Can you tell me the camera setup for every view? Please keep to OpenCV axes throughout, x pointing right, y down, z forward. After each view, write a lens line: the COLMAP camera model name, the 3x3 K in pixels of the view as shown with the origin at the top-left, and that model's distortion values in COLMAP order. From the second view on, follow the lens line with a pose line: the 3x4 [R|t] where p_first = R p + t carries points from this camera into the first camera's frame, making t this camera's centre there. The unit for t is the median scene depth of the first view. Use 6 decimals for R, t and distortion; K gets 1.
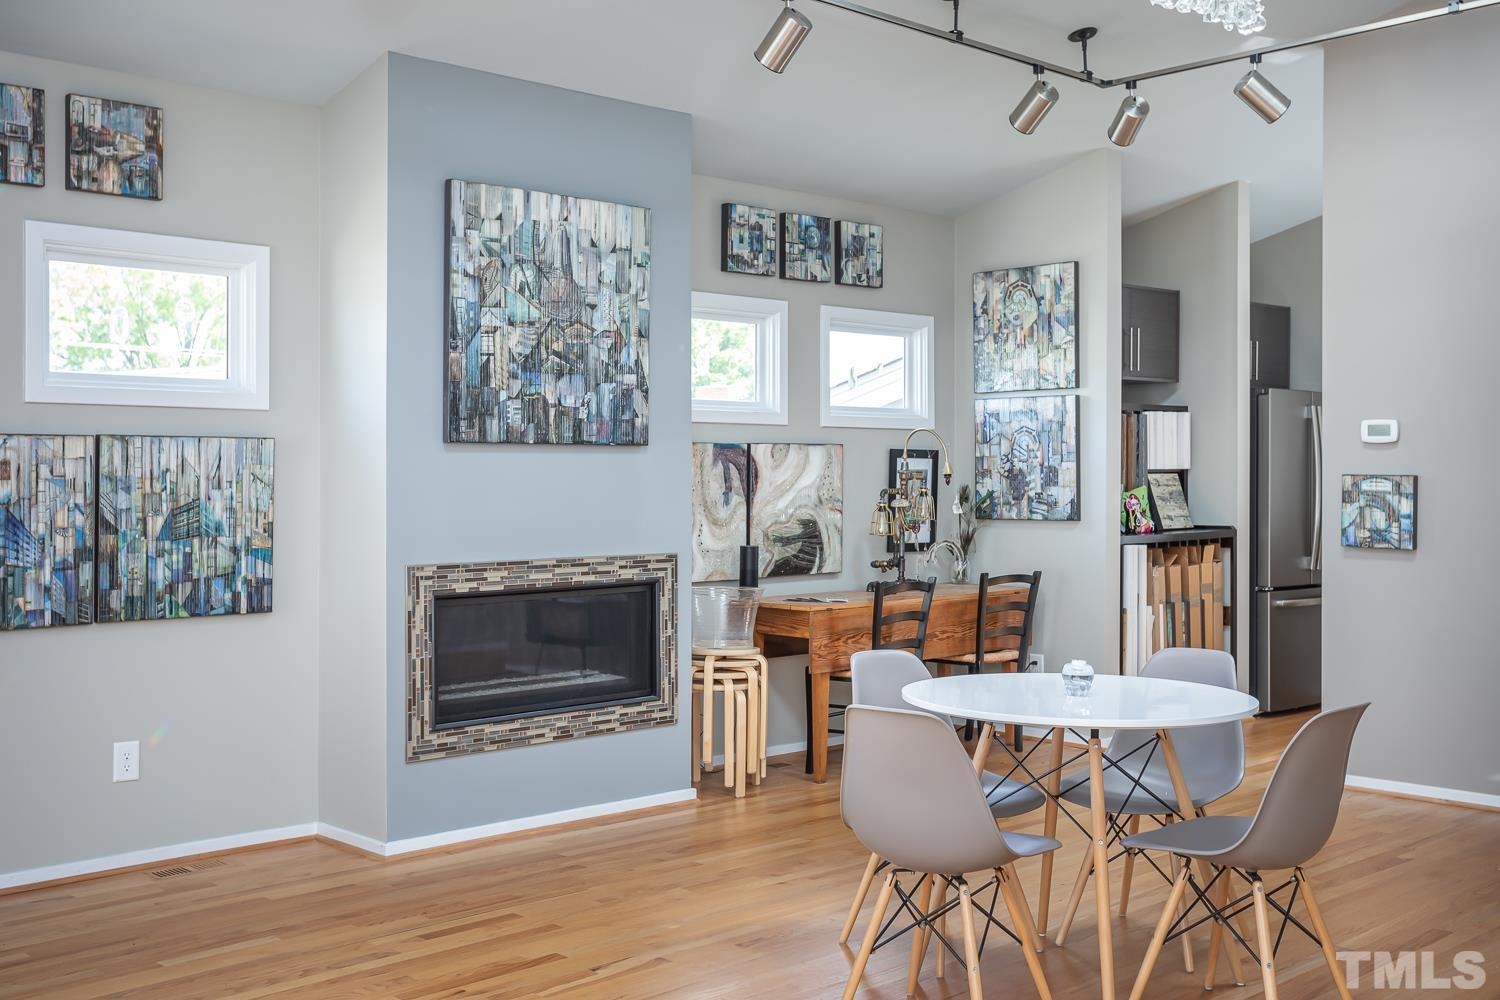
lens RADIAL K [[1602.3, 0, 722.1], [0, 1602.3, 469.0], [0, 0, 1]] dist [0.009744, 0.032718]
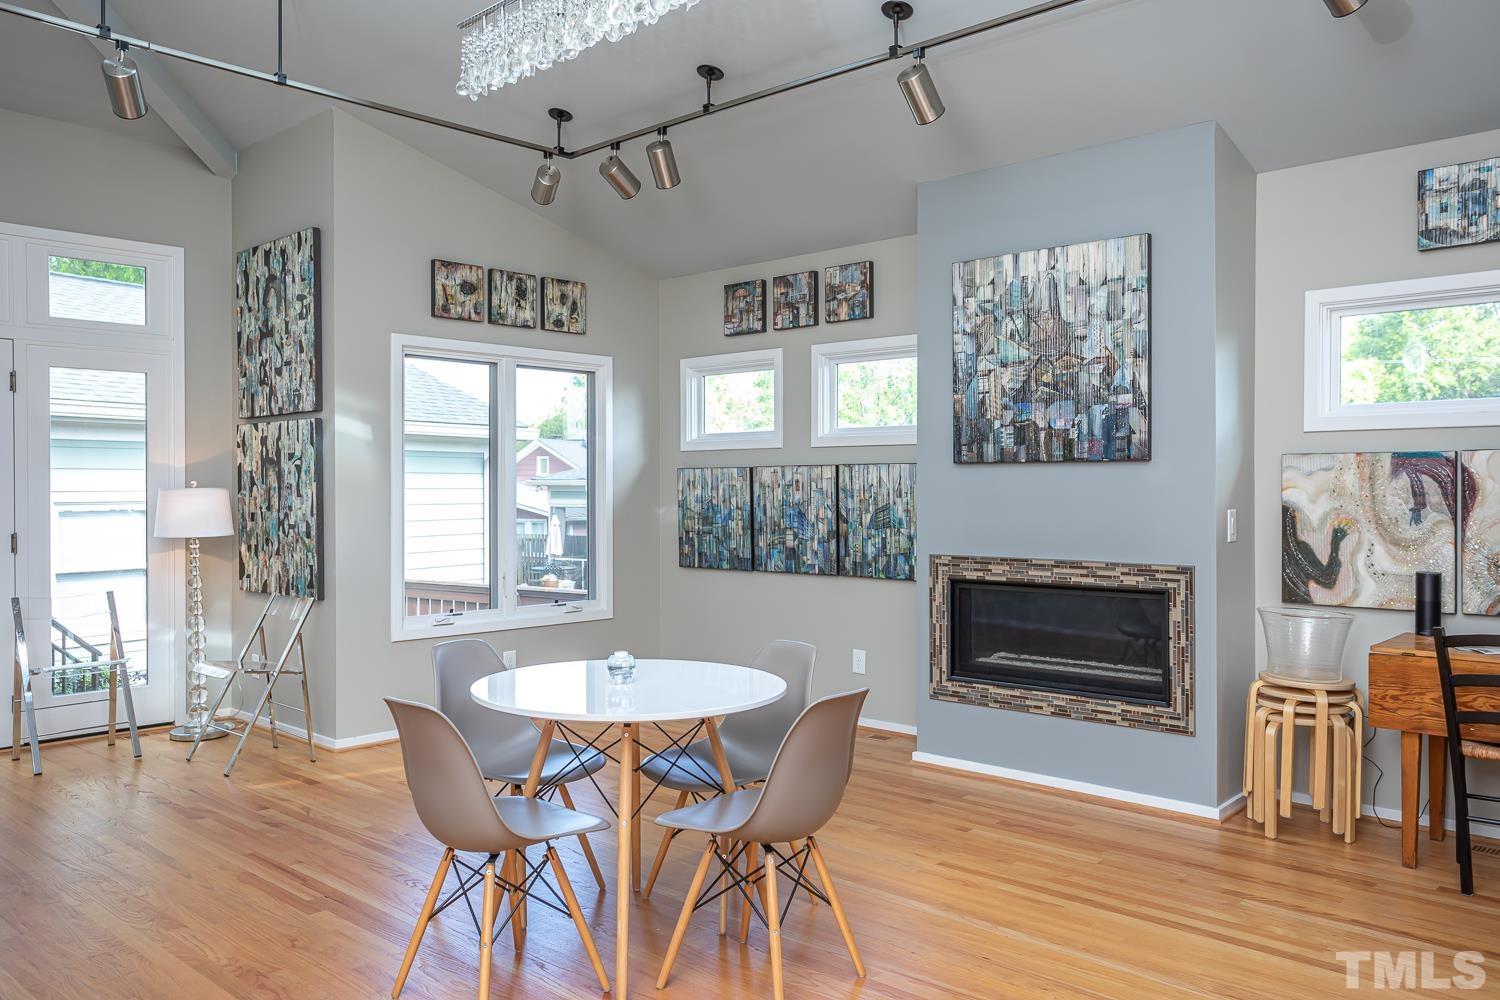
lens RADIAL K [[1152.8, 0, 748.9], [0, 1152.8, 495.3], [0, 0, 1]] dist [-0.009276, 0.032261]
pose [[0.065820, 0.005503, -0.997816, 0.719414], [0.002480, 0.999981, 0.005678, 0.003645], [0.997828, -0.002849, 0.065805, 0.724327]]
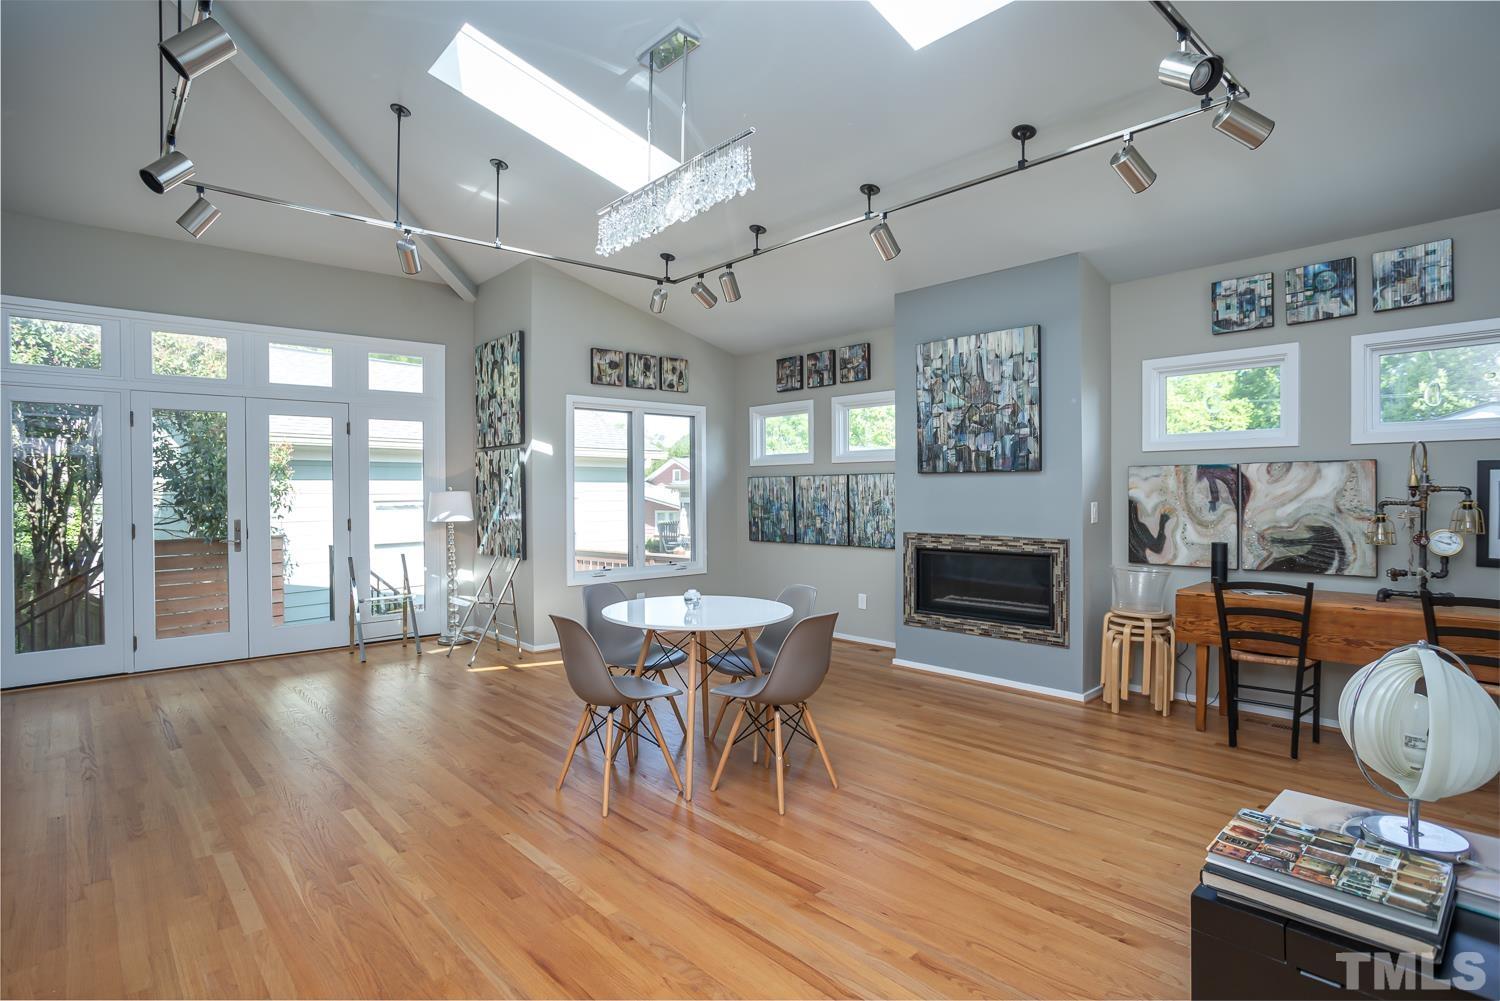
lens RADIAL K [[775.0, 0, 747.7], [0, 775.0, 496.8], [0, 0, 1]] dist [-0.059882, 0.035697]
pose [[-0.023482, 0.007932, -0.999693, 0.773248], [0.006967, 0.999946, 0.007771, 0.003939], [0.999700, -0.006783, -0.023536, 0.758367]]
